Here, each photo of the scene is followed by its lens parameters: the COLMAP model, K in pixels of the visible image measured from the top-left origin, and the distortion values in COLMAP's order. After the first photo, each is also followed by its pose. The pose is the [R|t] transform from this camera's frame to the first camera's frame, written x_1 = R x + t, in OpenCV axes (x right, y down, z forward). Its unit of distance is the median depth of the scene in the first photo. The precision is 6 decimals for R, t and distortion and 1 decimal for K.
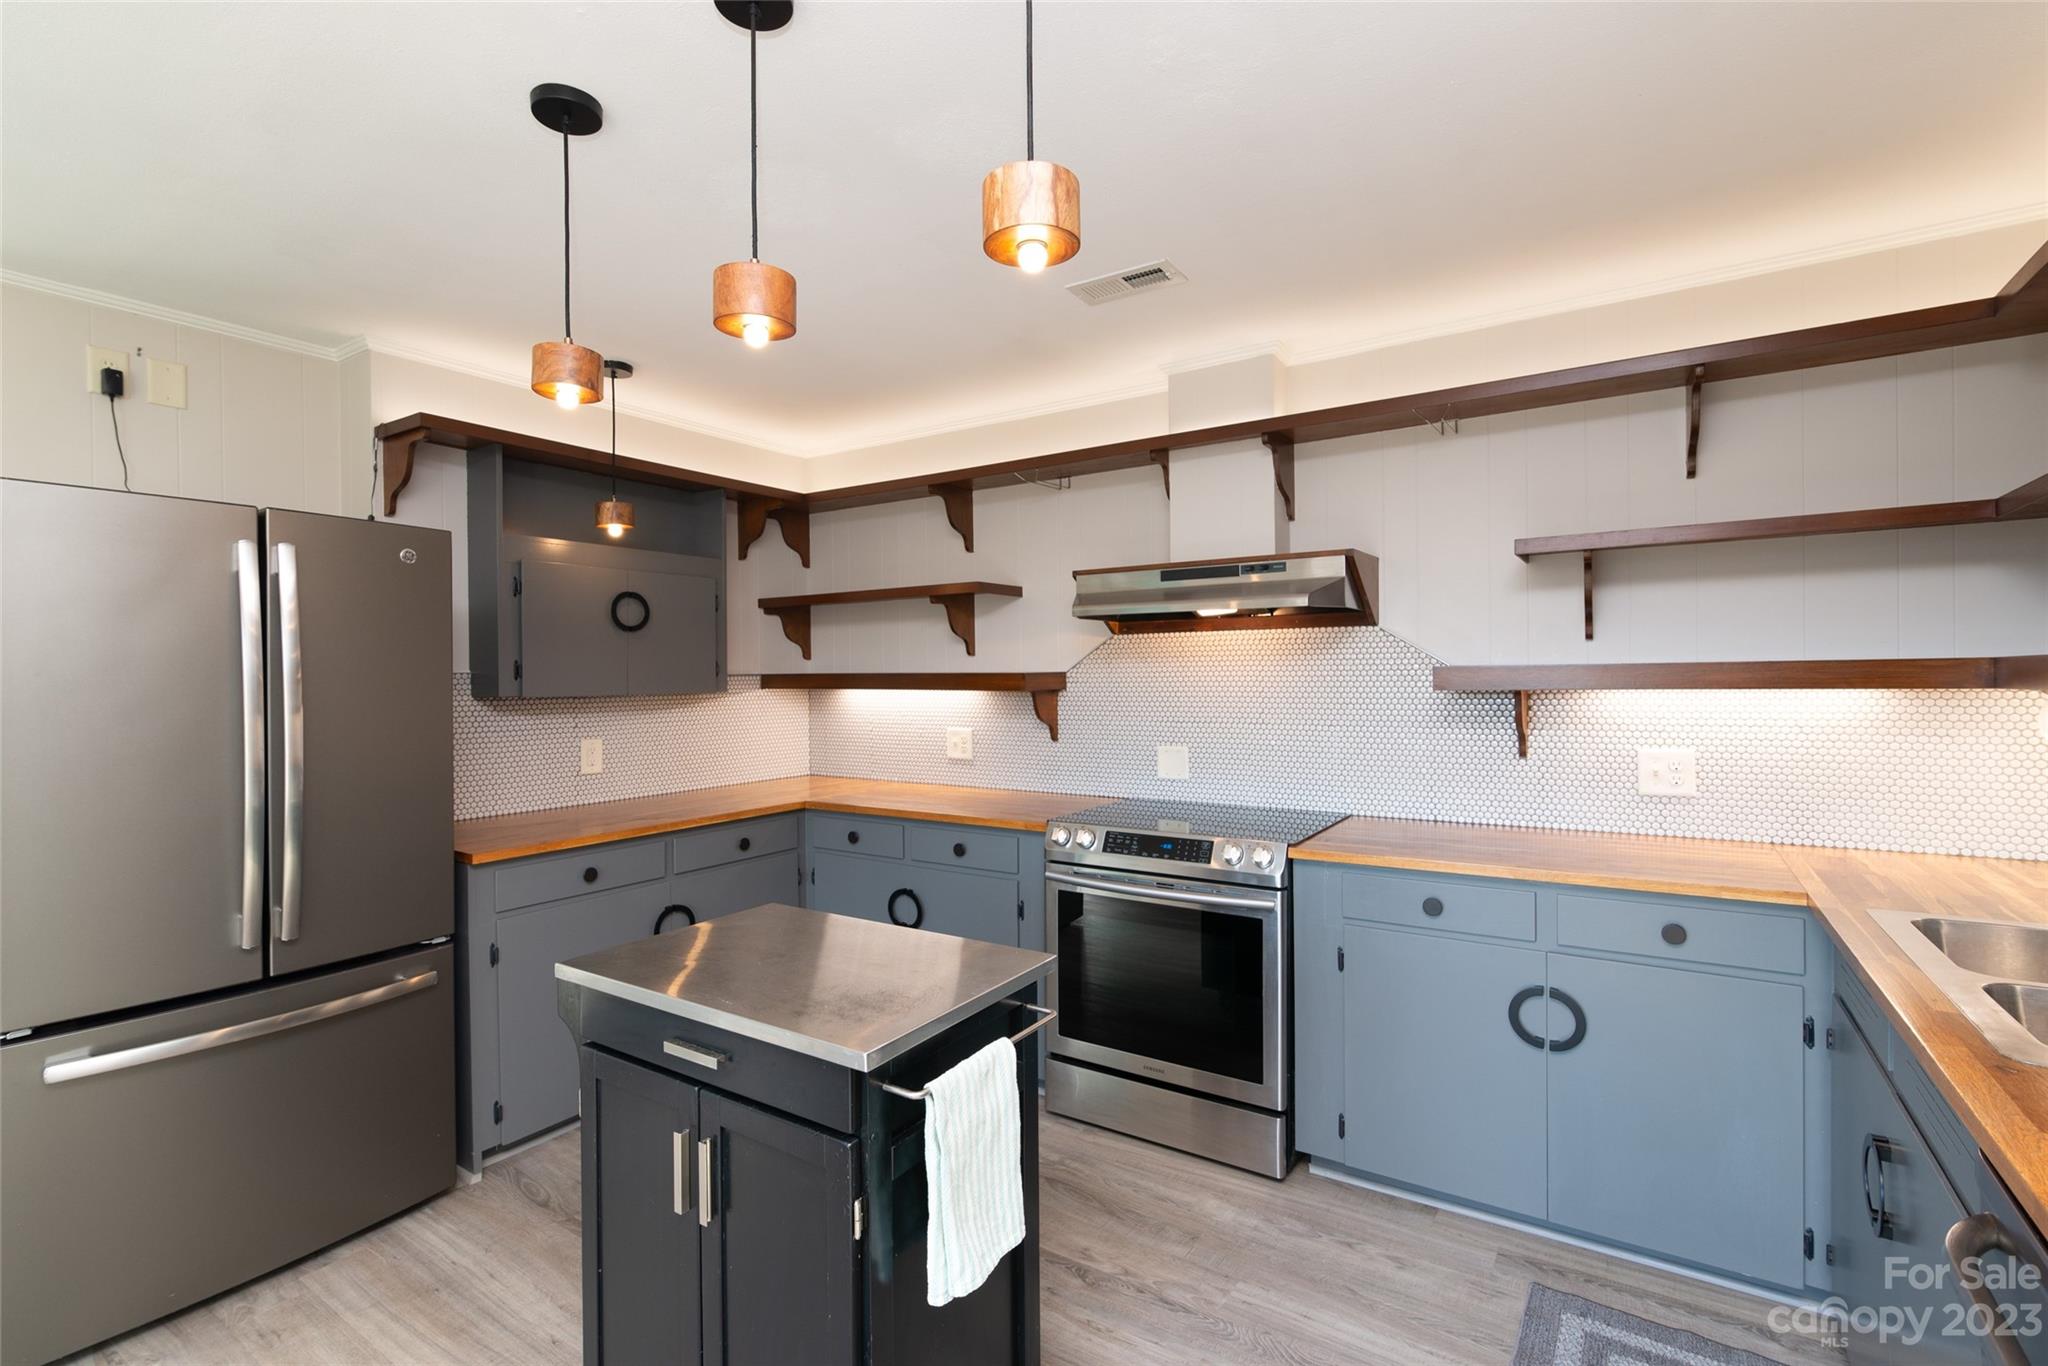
lens RADIAL K [[945.5, 0, 1024.0], [0, 945.5, 683.0], [0, 0, 1]] dist [0.001054, 0.000186]
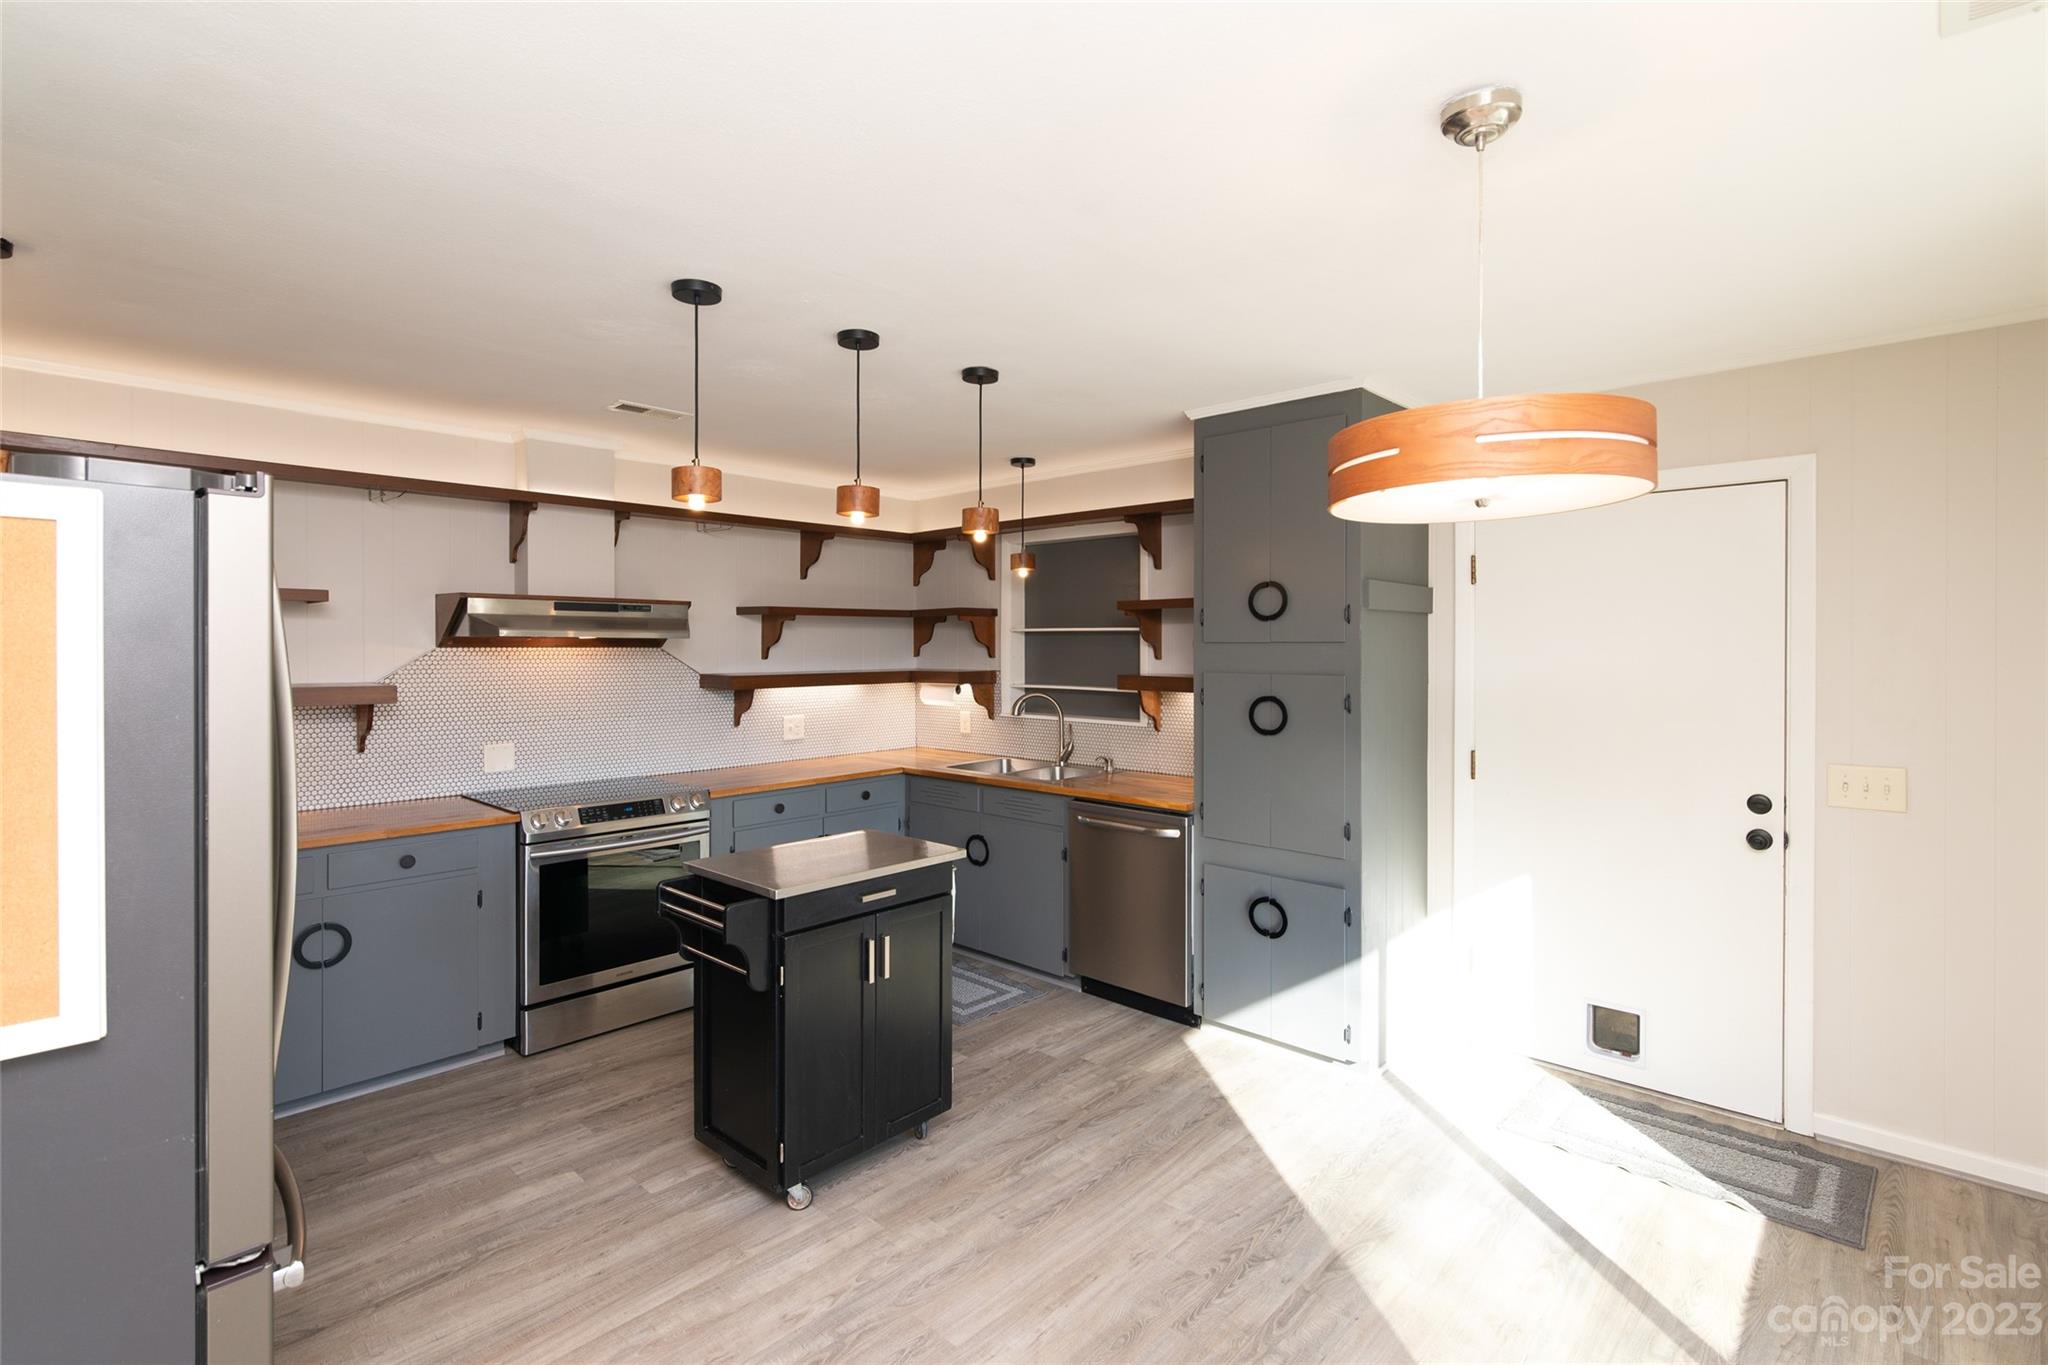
lens RADIAL K [[949.4, 0, 1022.2], [0, 949.4, 649.0], [0, 0, 1]] dist [0.000303, -0.000065]
pose [[0.165845, 0.009034, 0.986111, -1.104939], [0.009648, 0.999895, -0.010783, -0.039998], [-0.986105, 0.011303, 0.165740, 0.198173]]
